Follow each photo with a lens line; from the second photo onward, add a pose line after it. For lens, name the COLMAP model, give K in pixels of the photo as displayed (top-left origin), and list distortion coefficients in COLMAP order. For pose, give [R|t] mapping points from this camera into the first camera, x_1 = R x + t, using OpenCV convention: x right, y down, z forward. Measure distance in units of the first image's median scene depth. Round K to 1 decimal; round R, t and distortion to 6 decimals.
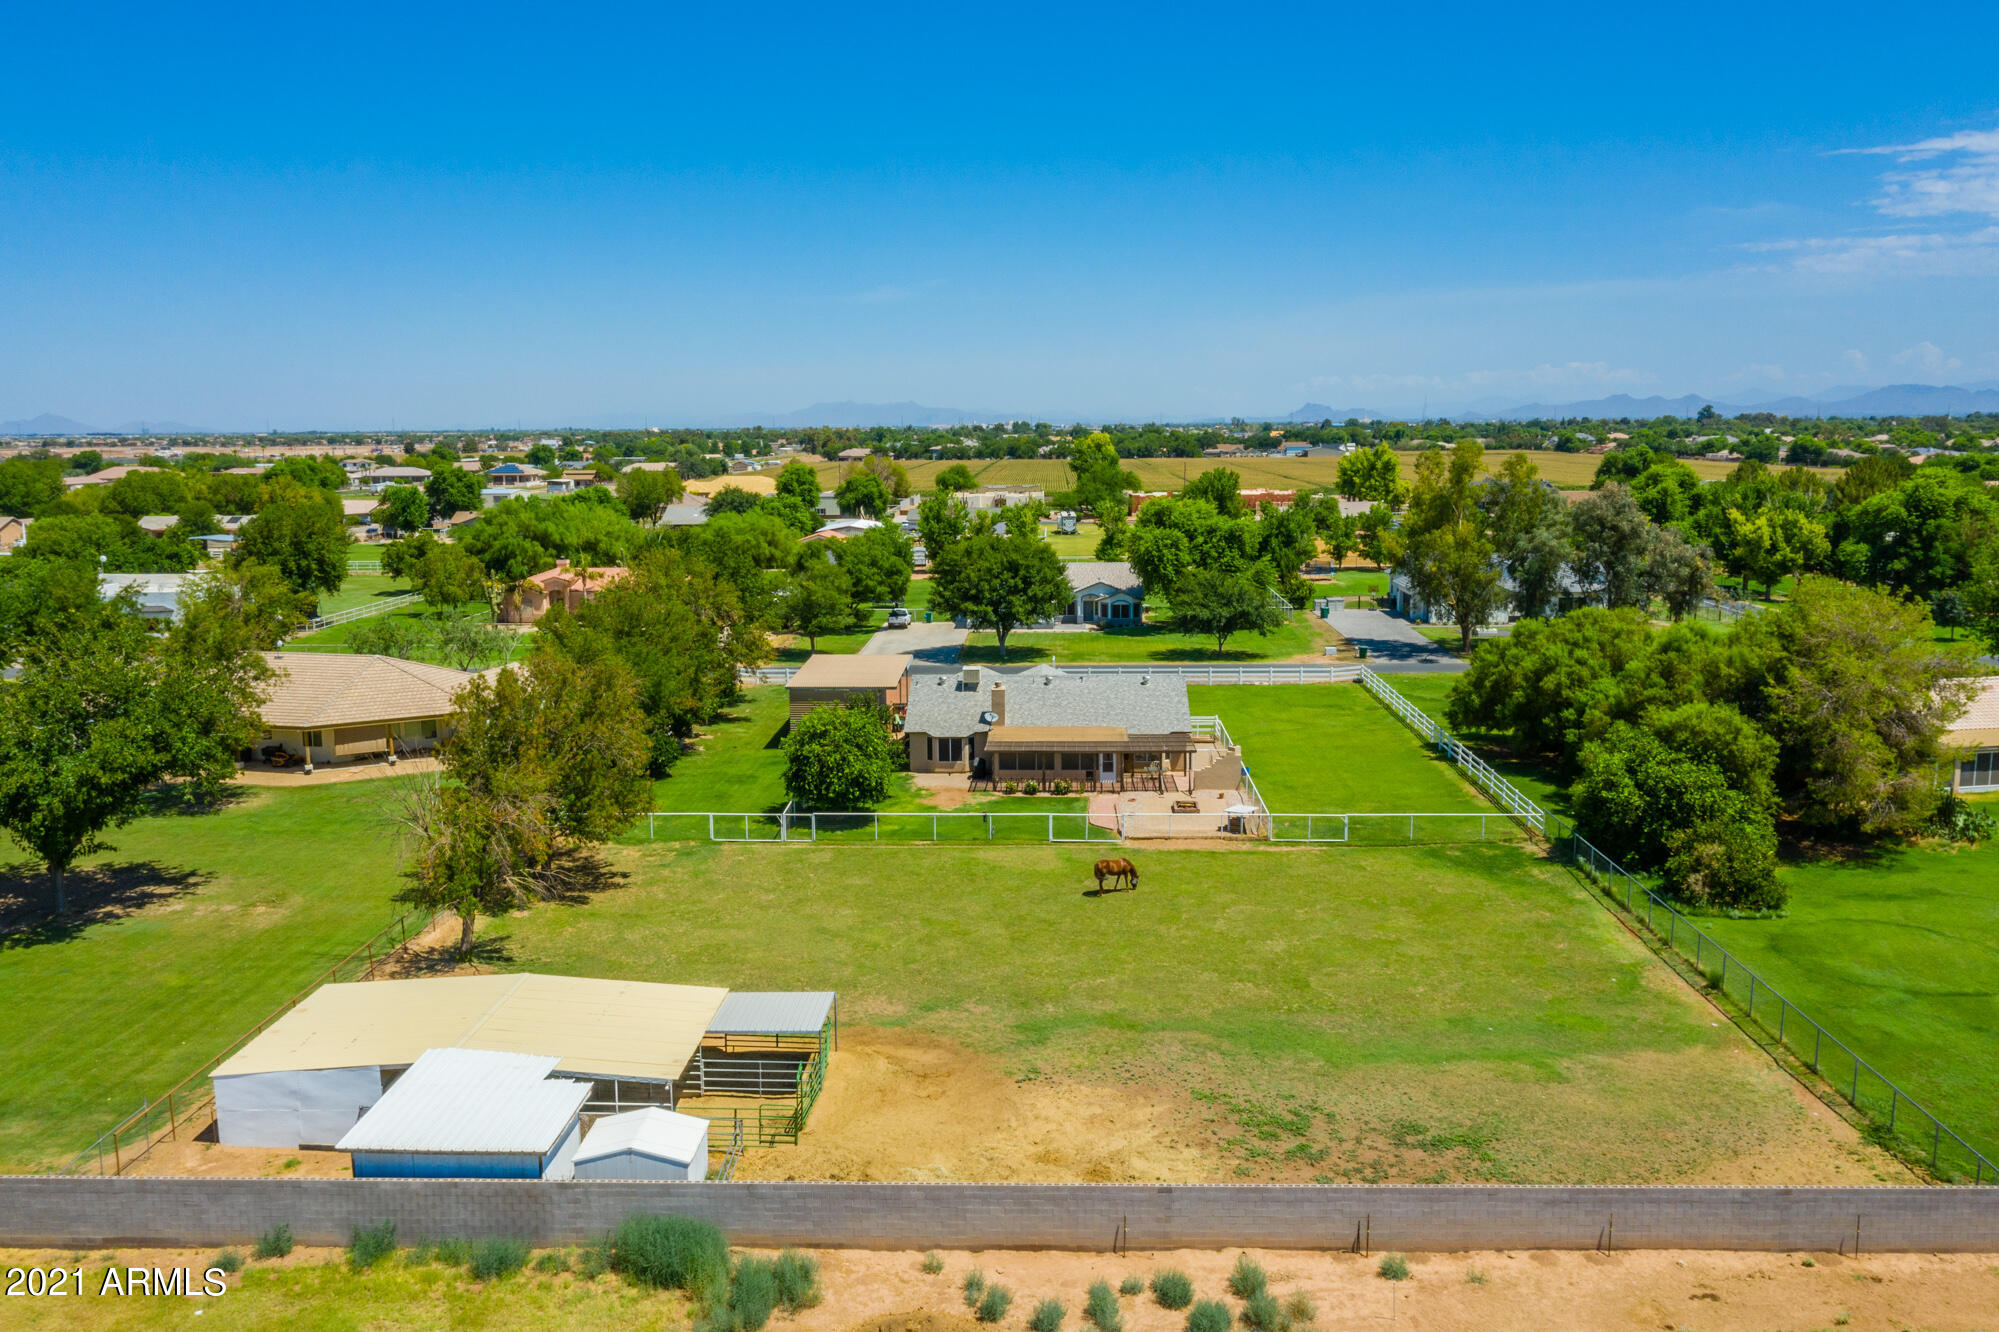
lens RADIAL K [[1574.3, 0, 988.1], [0, 1574.3, 669.1], [0, 0, 1]] dist [-0.012284, 0.017450]
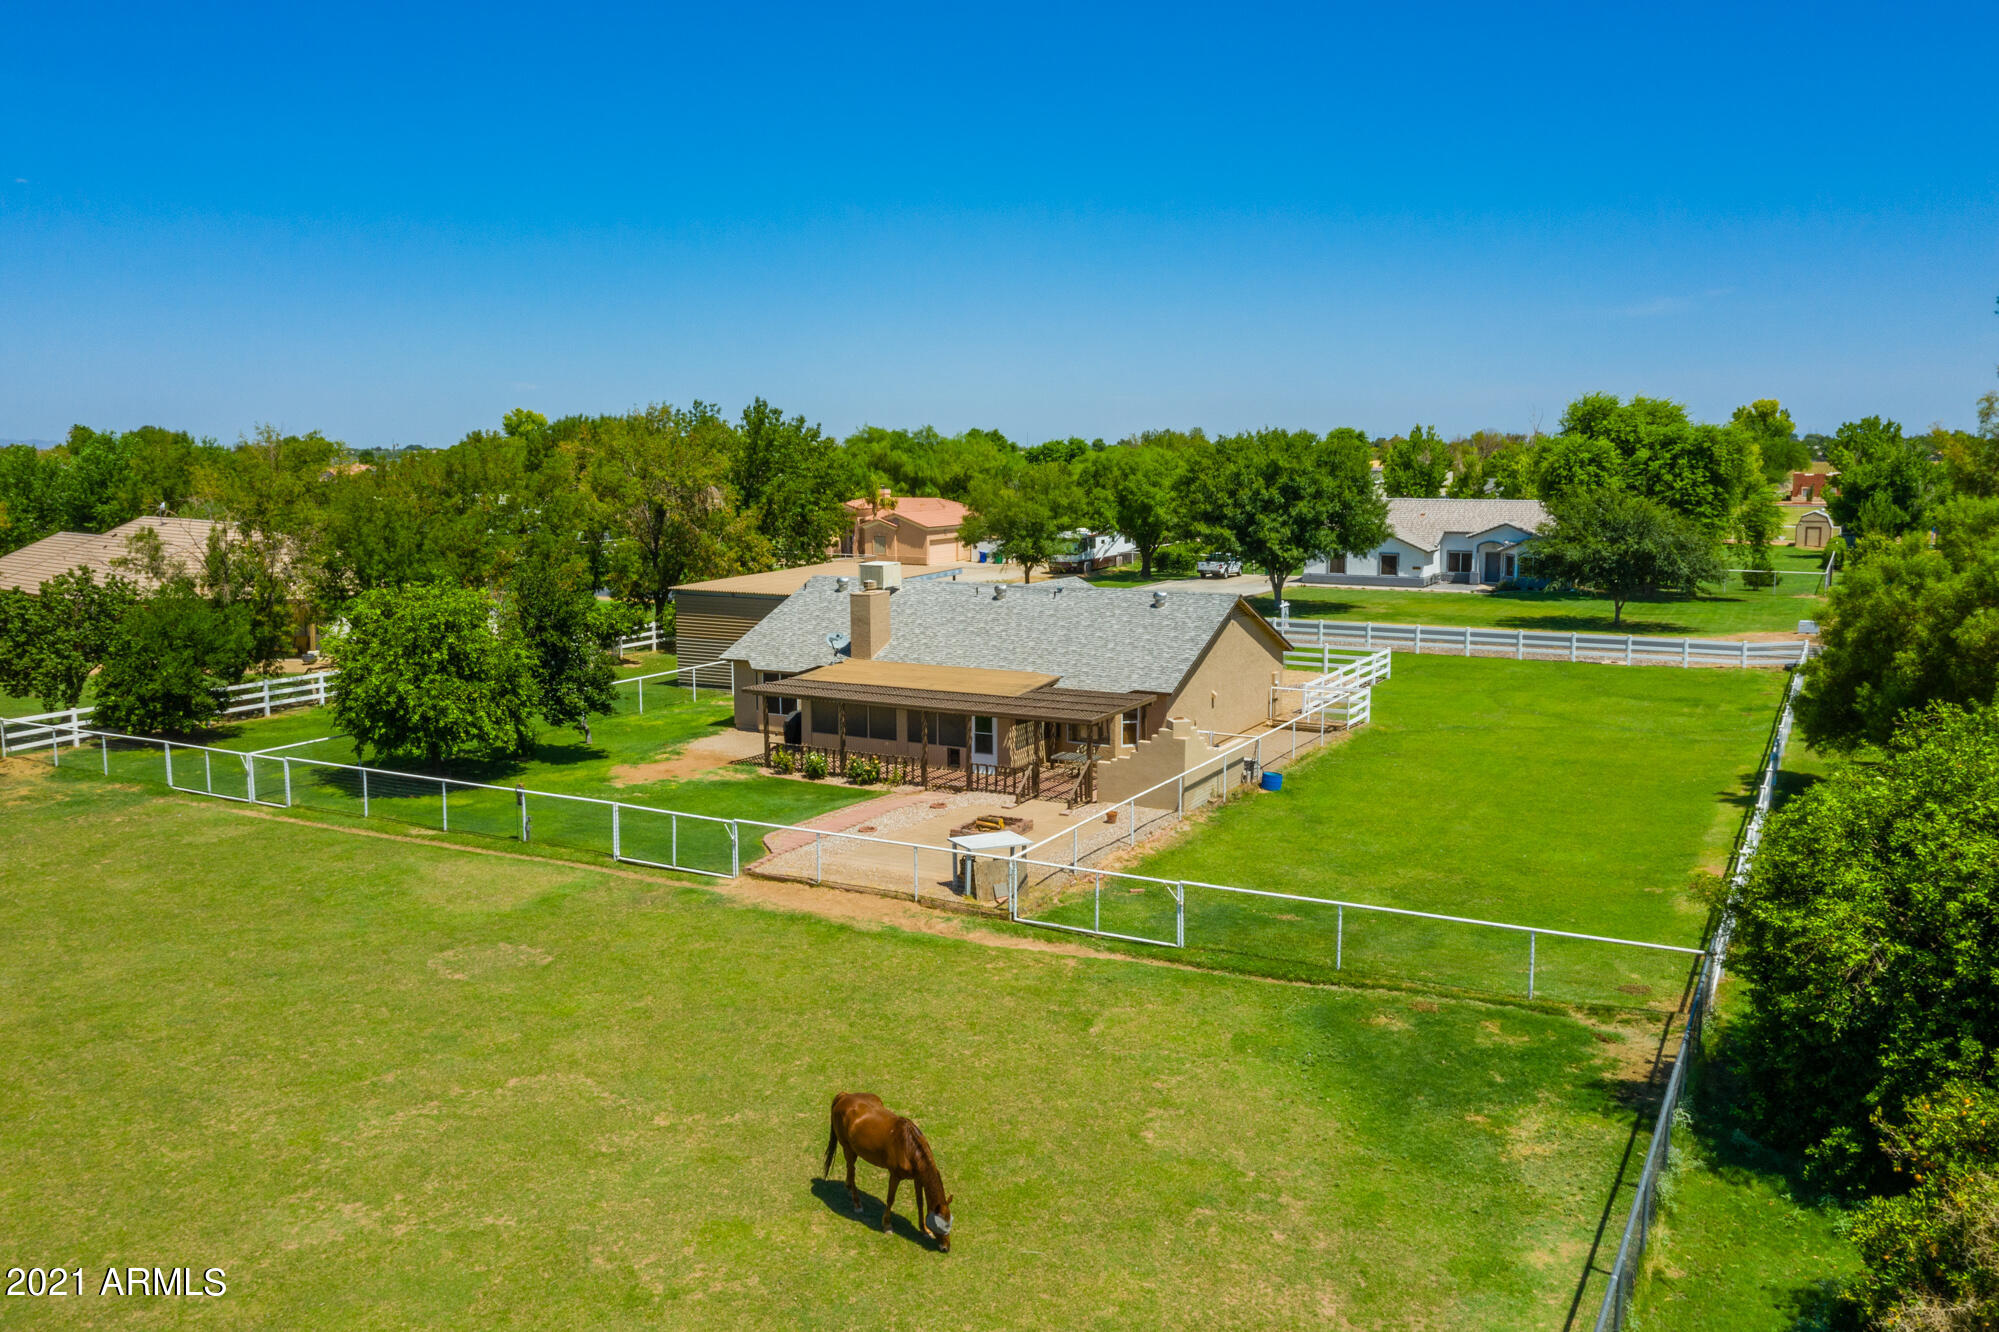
lens RADIAL K [[1574.3, 0, 994.0], [0, 1574.3, 666.3], [0, 0, 1]] dist [-0.012284, 0.017450]
pose [[0.898726, 0.067438, -0.433295, 0.360573], [-0.072815, 0.997337, 0.004195, 0.040316], [0.432424, 0.027781, 0.901243, 0.627235]]
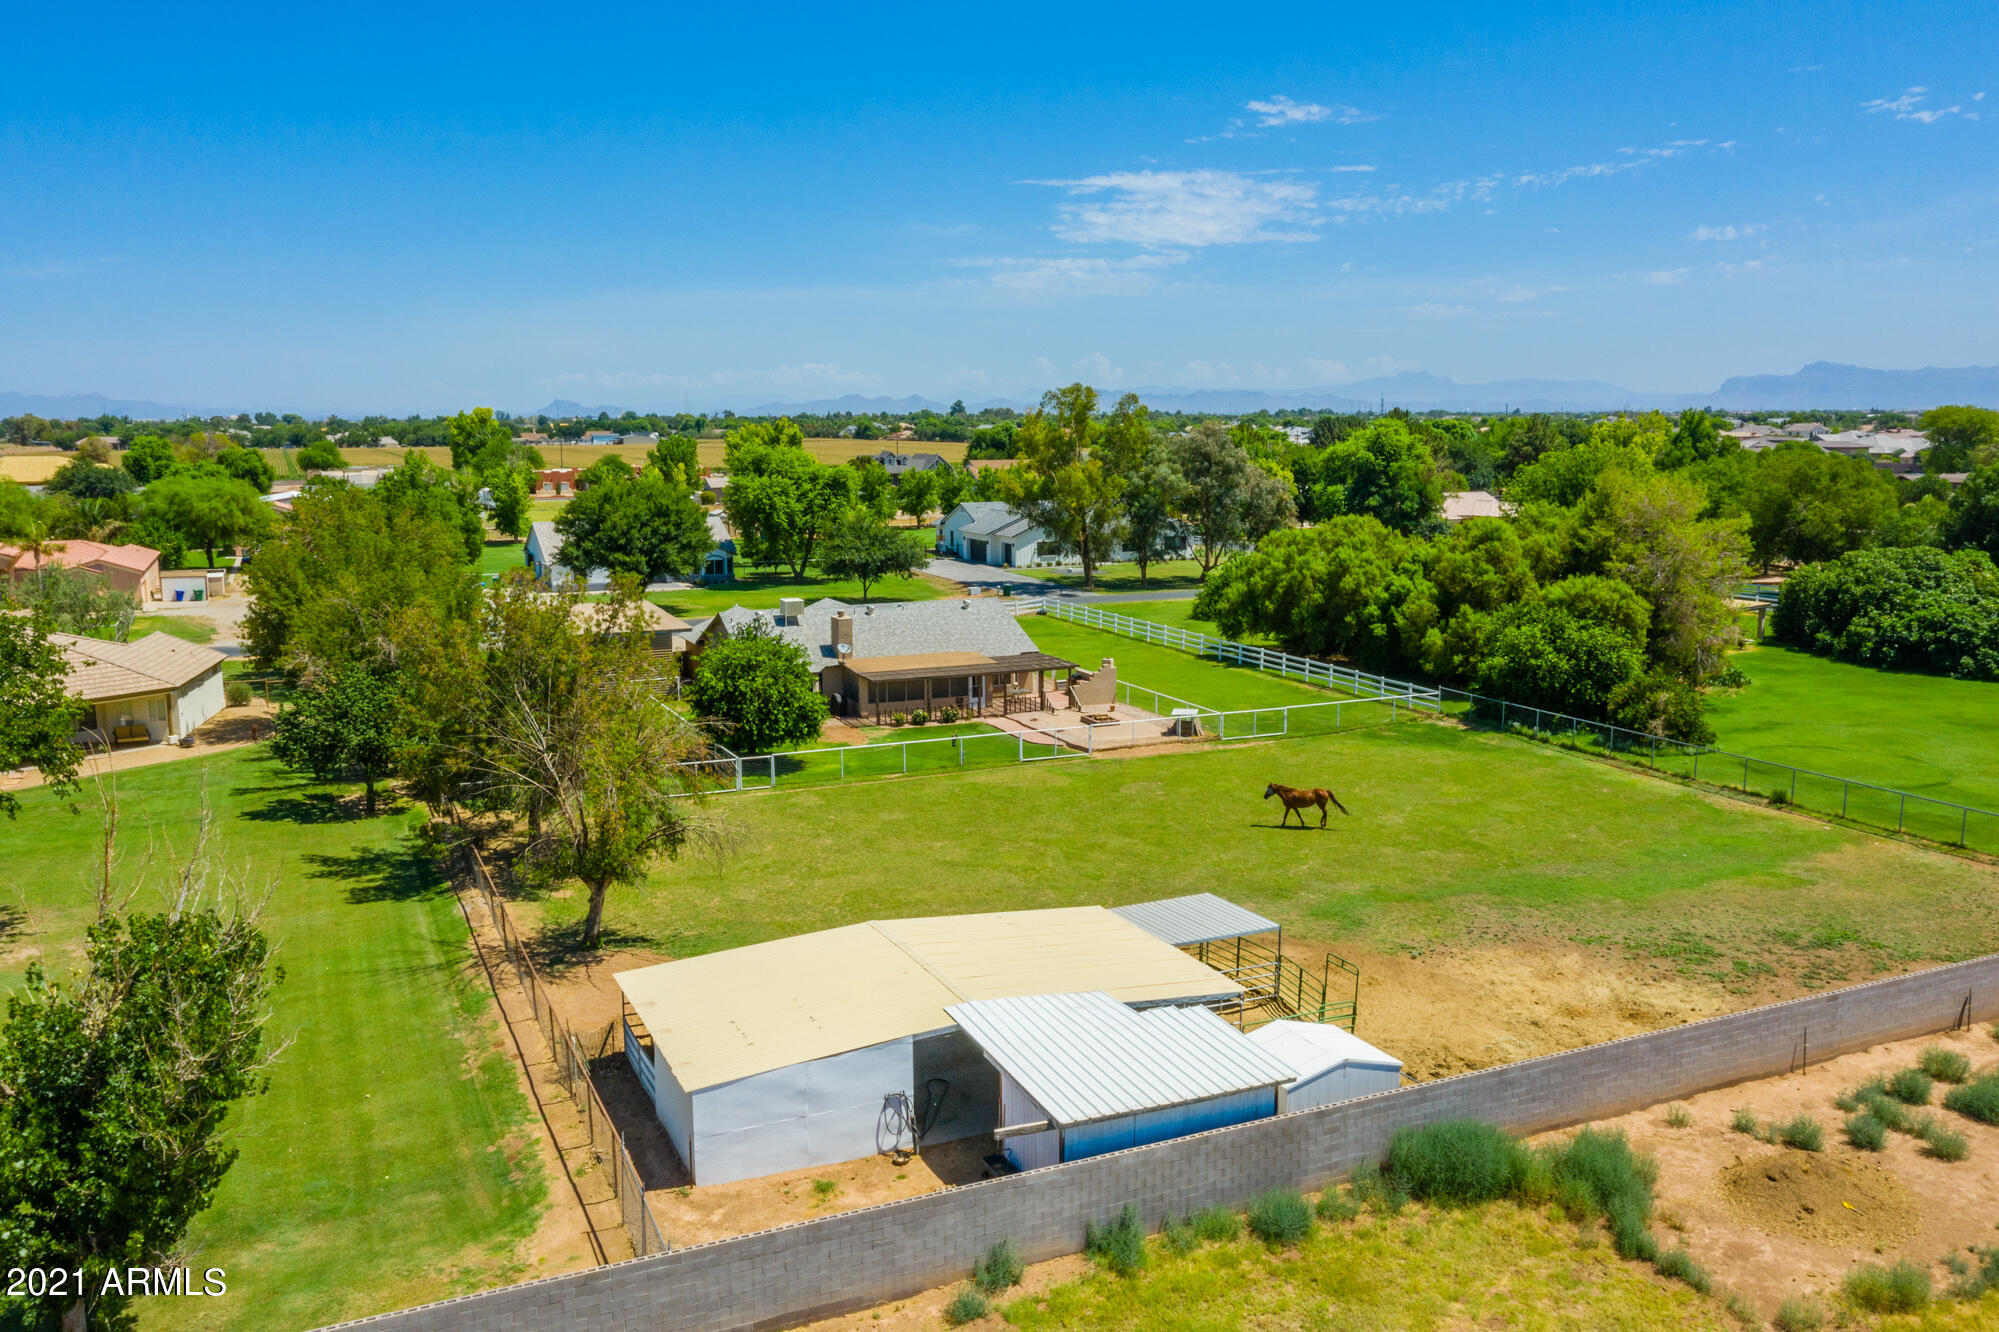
lens RADIAL K [[1574.3, 0, 987.5], [0, 1574.3, 662.1], [0, 0, 1]] dist [-0.012284, 0.017450]
pose [[0.895445, -0.062739, 0.440728, -0.394331], [0.063798, 0.997885, 0.012432, 0.039266], [-0.440576, 0.016985, 0.897555, 0.178703]]
